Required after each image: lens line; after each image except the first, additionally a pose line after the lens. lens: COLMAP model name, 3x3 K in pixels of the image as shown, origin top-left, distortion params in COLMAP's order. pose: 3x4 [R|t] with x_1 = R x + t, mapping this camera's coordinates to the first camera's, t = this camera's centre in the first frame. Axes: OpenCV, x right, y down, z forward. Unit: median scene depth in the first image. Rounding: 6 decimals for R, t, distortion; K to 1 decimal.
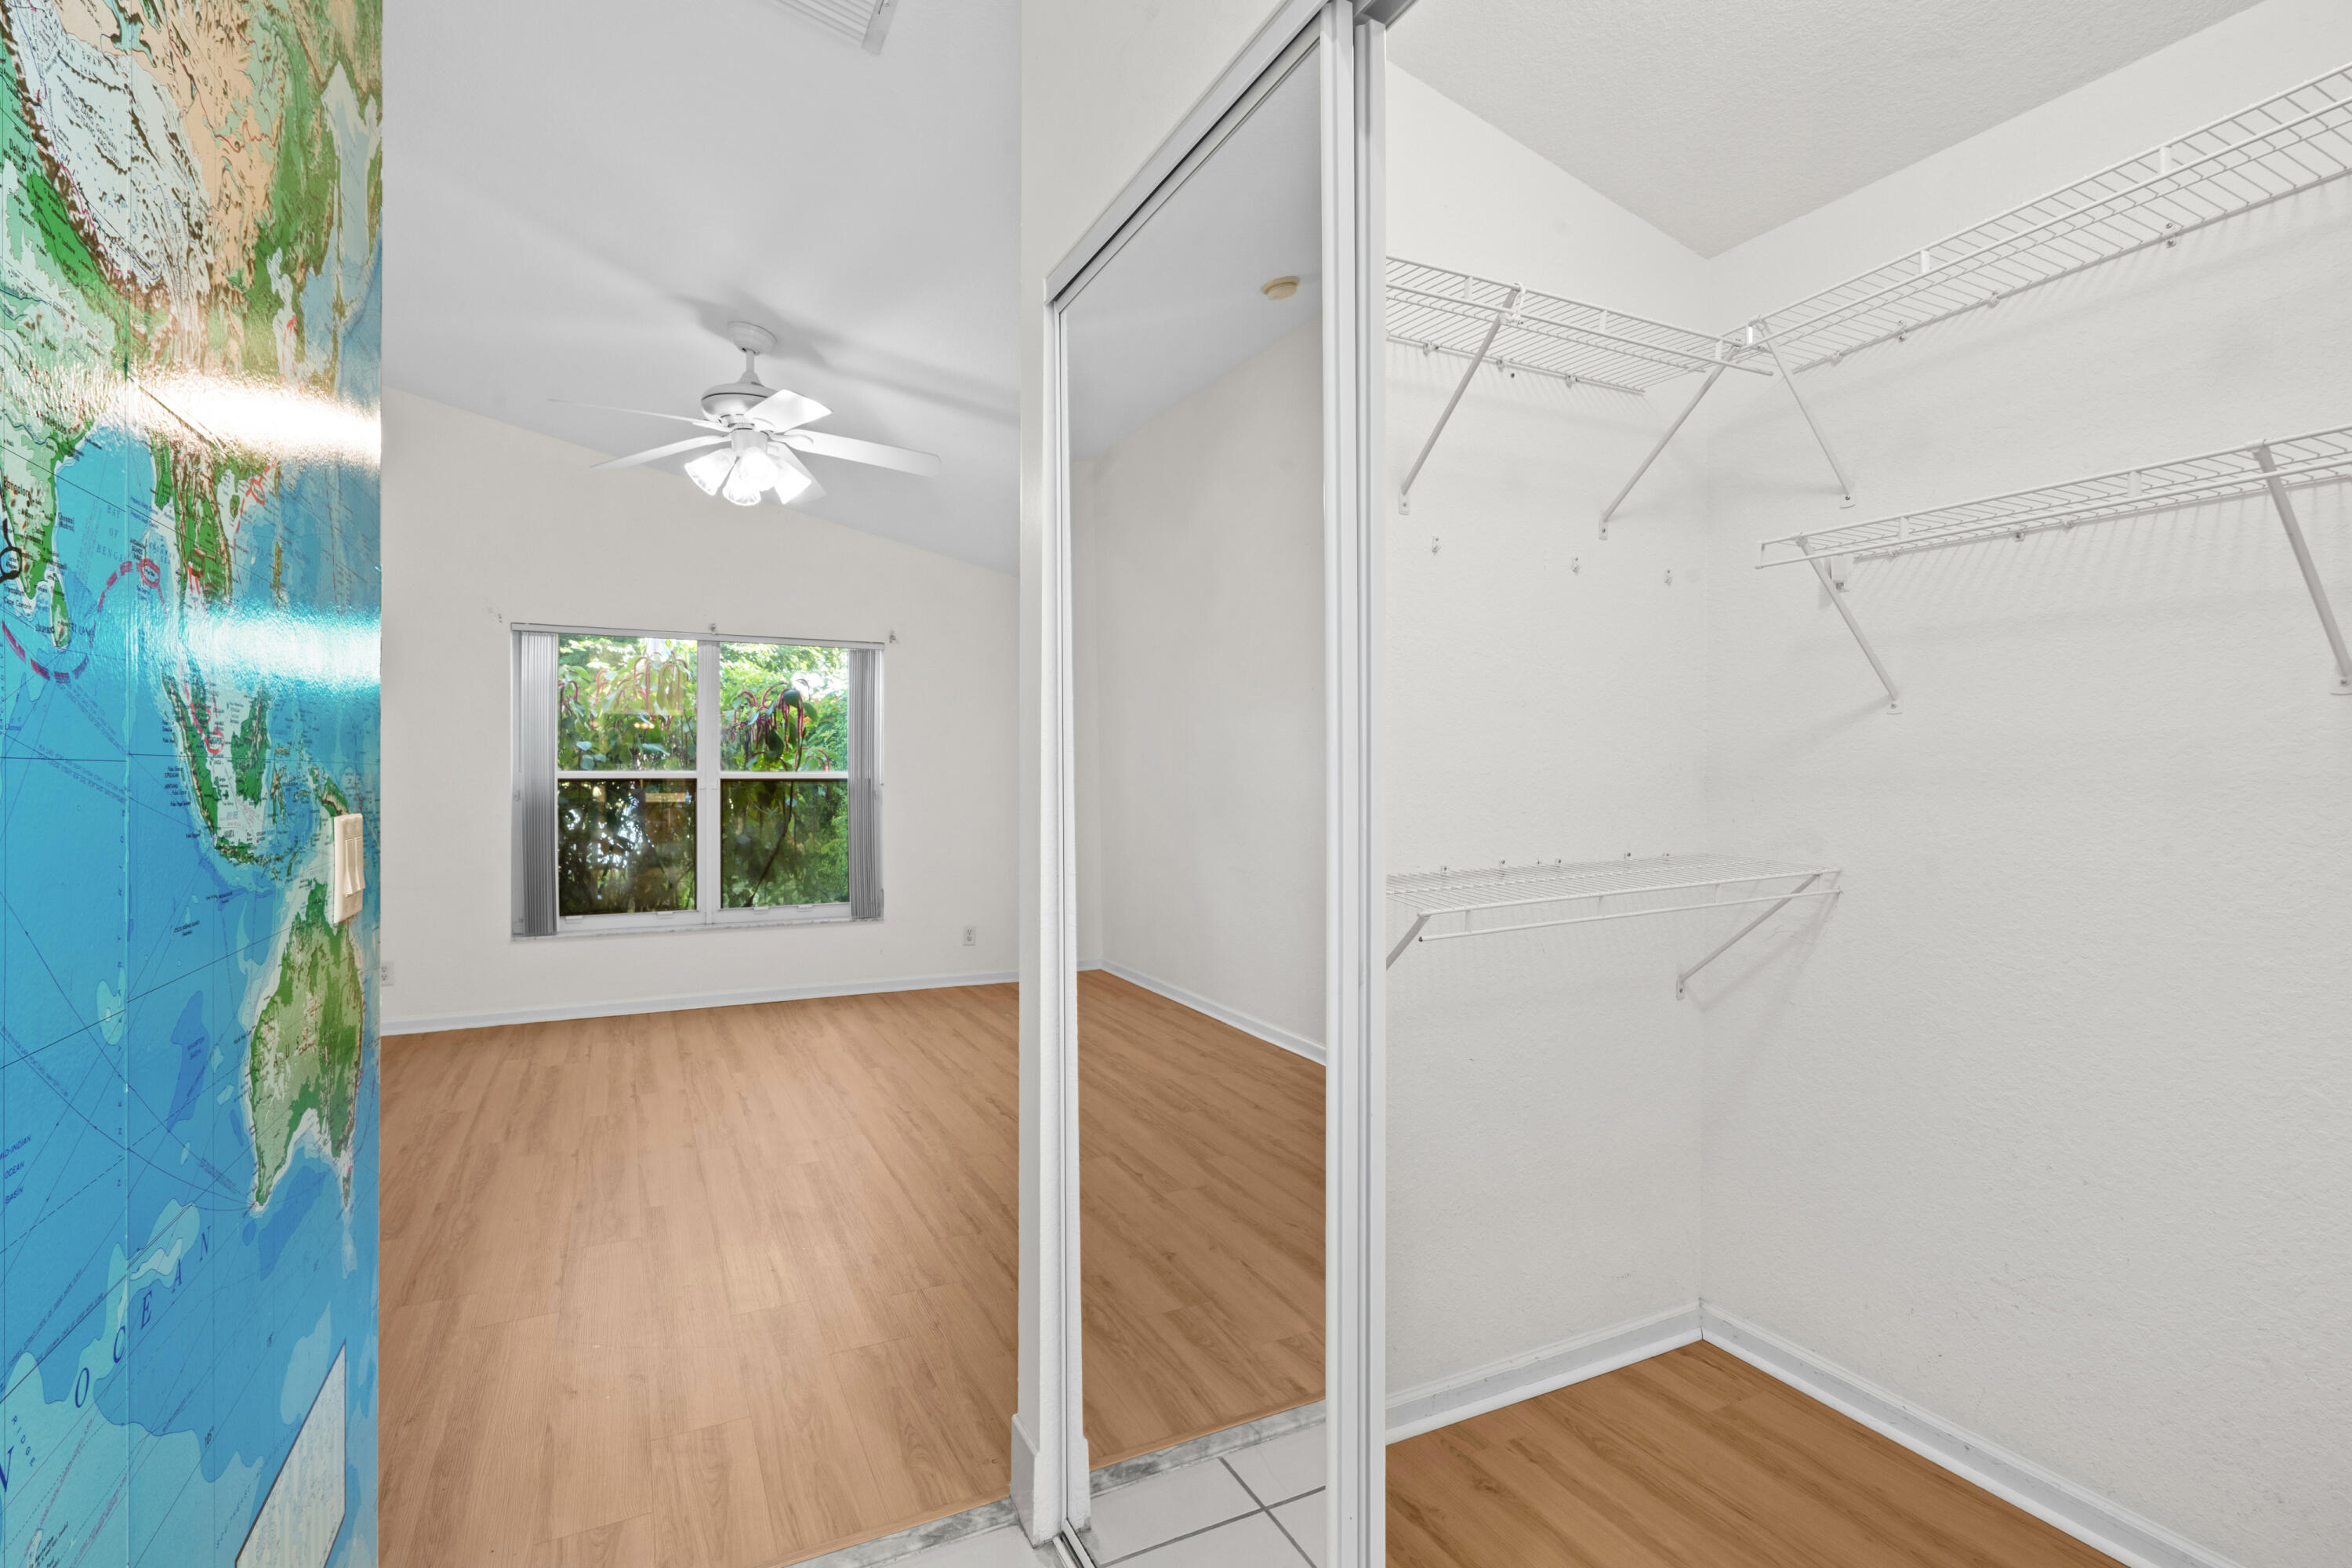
lens RADIAL K [[1095.2, 0, 1181.5], [0, 1095.2, 774.7], [0, 0, 1]] dist [-0.008693, 0.003338]
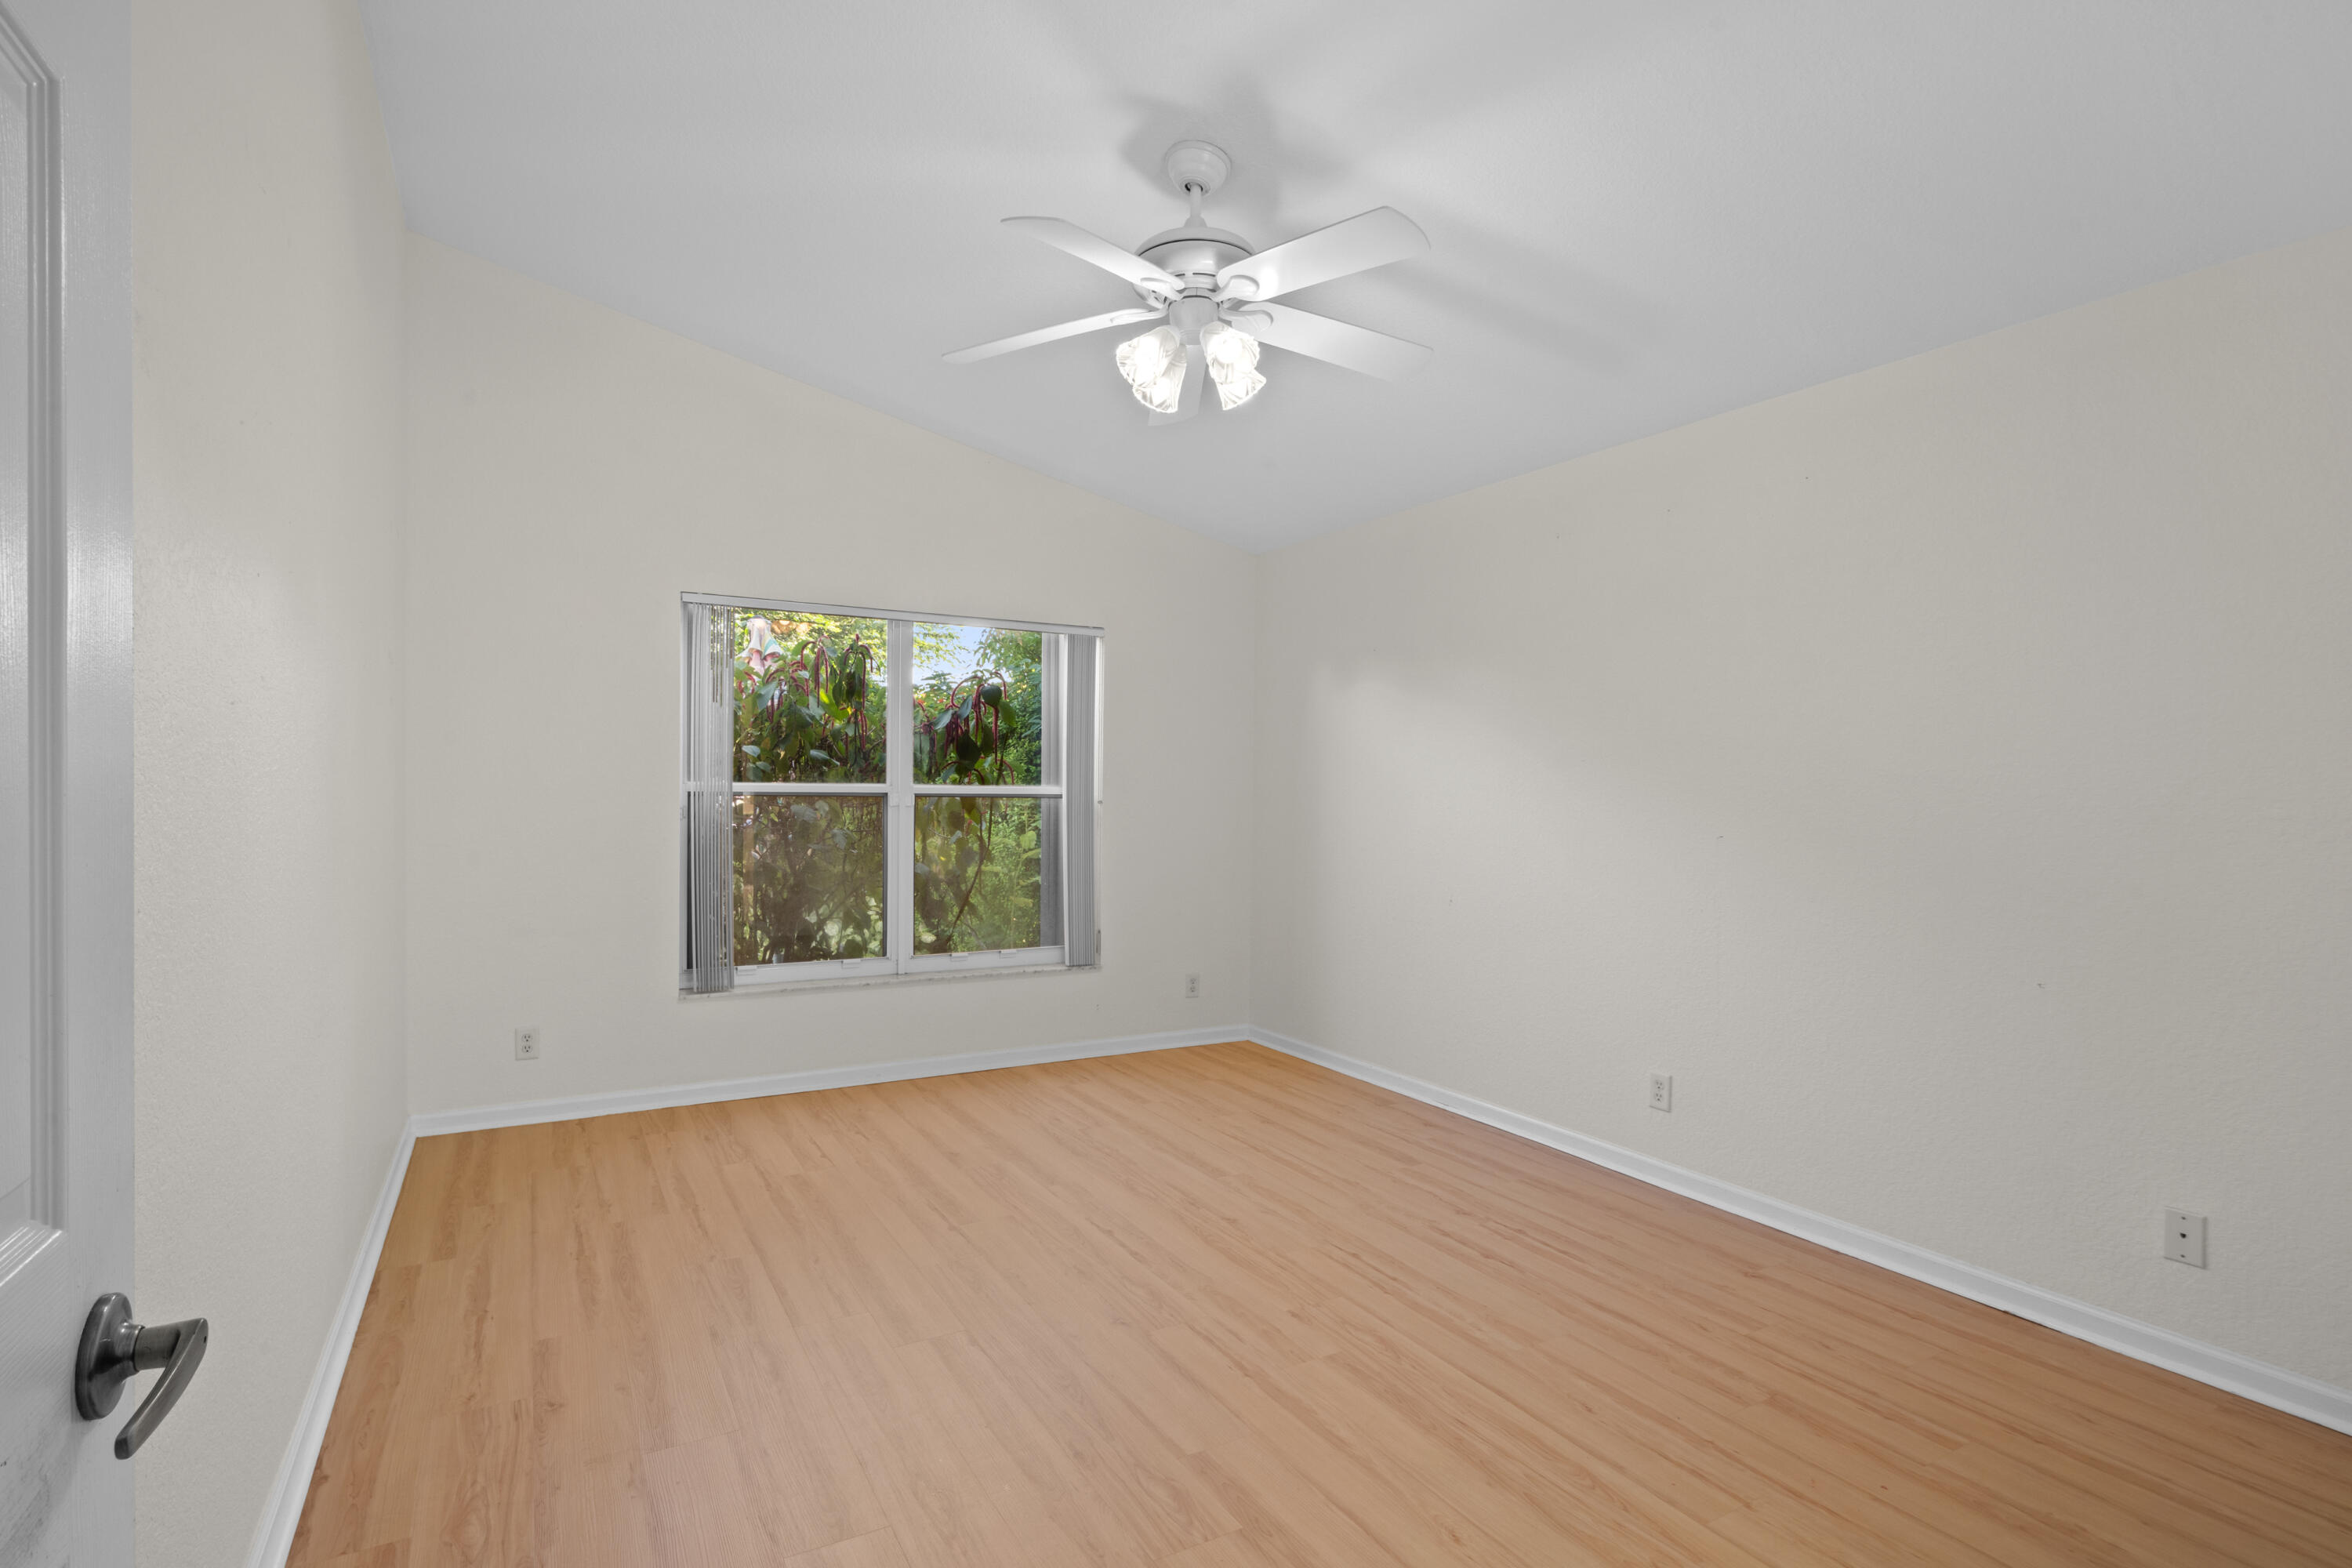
lens RADIAL K [[1095.2, 0, 1121.6], [0, 1095.2, 805.4], [0, 0, 1]] dist [-0.008693, 0.003338]
pose [[0.999333, 0.009133, 0.035363, -0.300965], [-0.009703, 0.999825, 0.015981, -0.001982], [-0.035211, -0.016313, 0.999247, 0.192042]]
